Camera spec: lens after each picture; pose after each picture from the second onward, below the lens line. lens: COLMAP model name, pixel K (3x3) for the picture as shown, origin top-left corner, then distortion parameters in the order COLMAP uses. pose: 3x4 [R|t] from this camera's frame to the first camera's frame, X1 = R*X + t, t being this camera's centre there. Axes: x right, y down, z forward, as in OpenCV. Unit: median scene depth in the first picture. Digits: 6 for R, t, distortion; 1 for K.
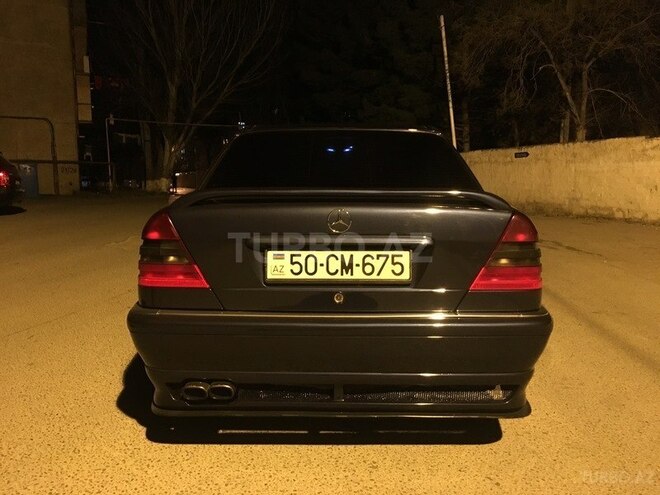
lens RADIAL K [[557.4, 0, 330.0], [0, 557.4, 247.5], [0, 0, 1]] dist [0.082859, -0.107443]
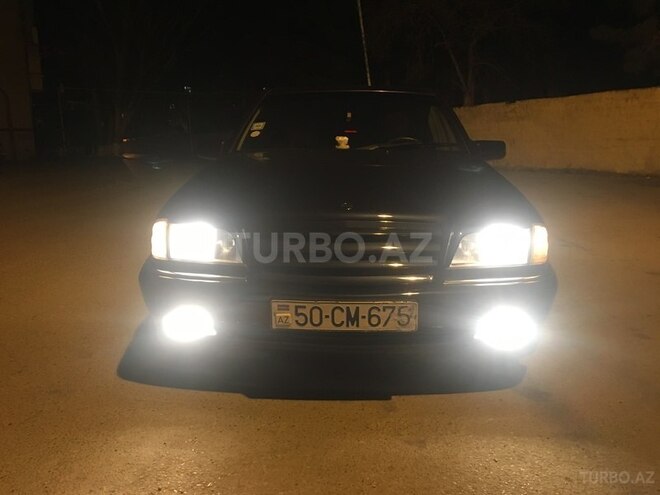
lens RADIAL K [[559.0, 0, 330.0], [0, 559.0, 247.5], [0, 0, 1]] dist [0.082327, -0.111684]
pose [[0.996275, -0.032450, 0.079898, 0.191052], [0.027530, 0.997700, 0.061937, 0.212589], [-0.081725, -0.059506, 0.994877, -1.296357]]
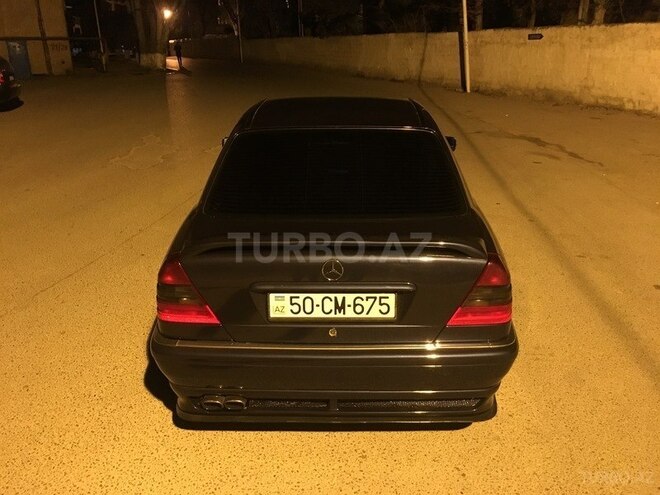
lens RADIAL K [[559.0, 0, 330.0], [0, 559.0, 247.5], [0, 0, 1]] dist [0.082327, -0.111684]
pose [[0.999928, -0.006790, -0.009885, 0.016155], [0.008874, 0.973387, 0.228994, -0.247667], [0.008067, -0.229065, 0.973378, -0.059790]]
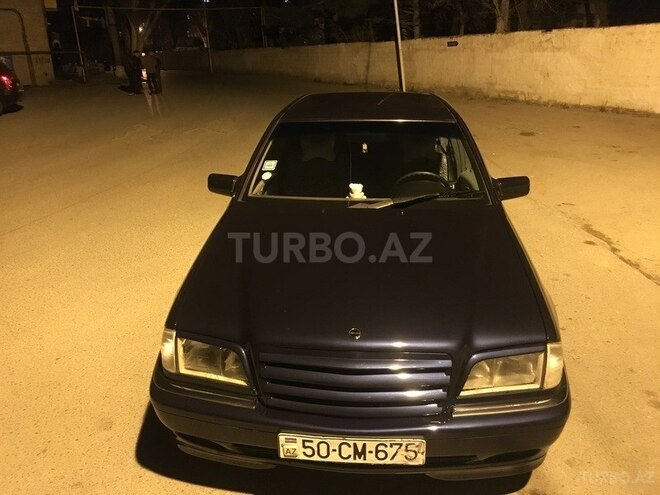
lens RADIAL K [[557.4, 0, 330.0], [0, 557.4, 247.5], [0, 0, 1]] dist [0.082859, -0.107443]
pose [[0.998718, -0.039304, 0.031903, 0.225141], [0.031571, 0.976239, 0.214384, -0.078319], [-0.039571, -0.213102, 0.976228, -1.234892]]
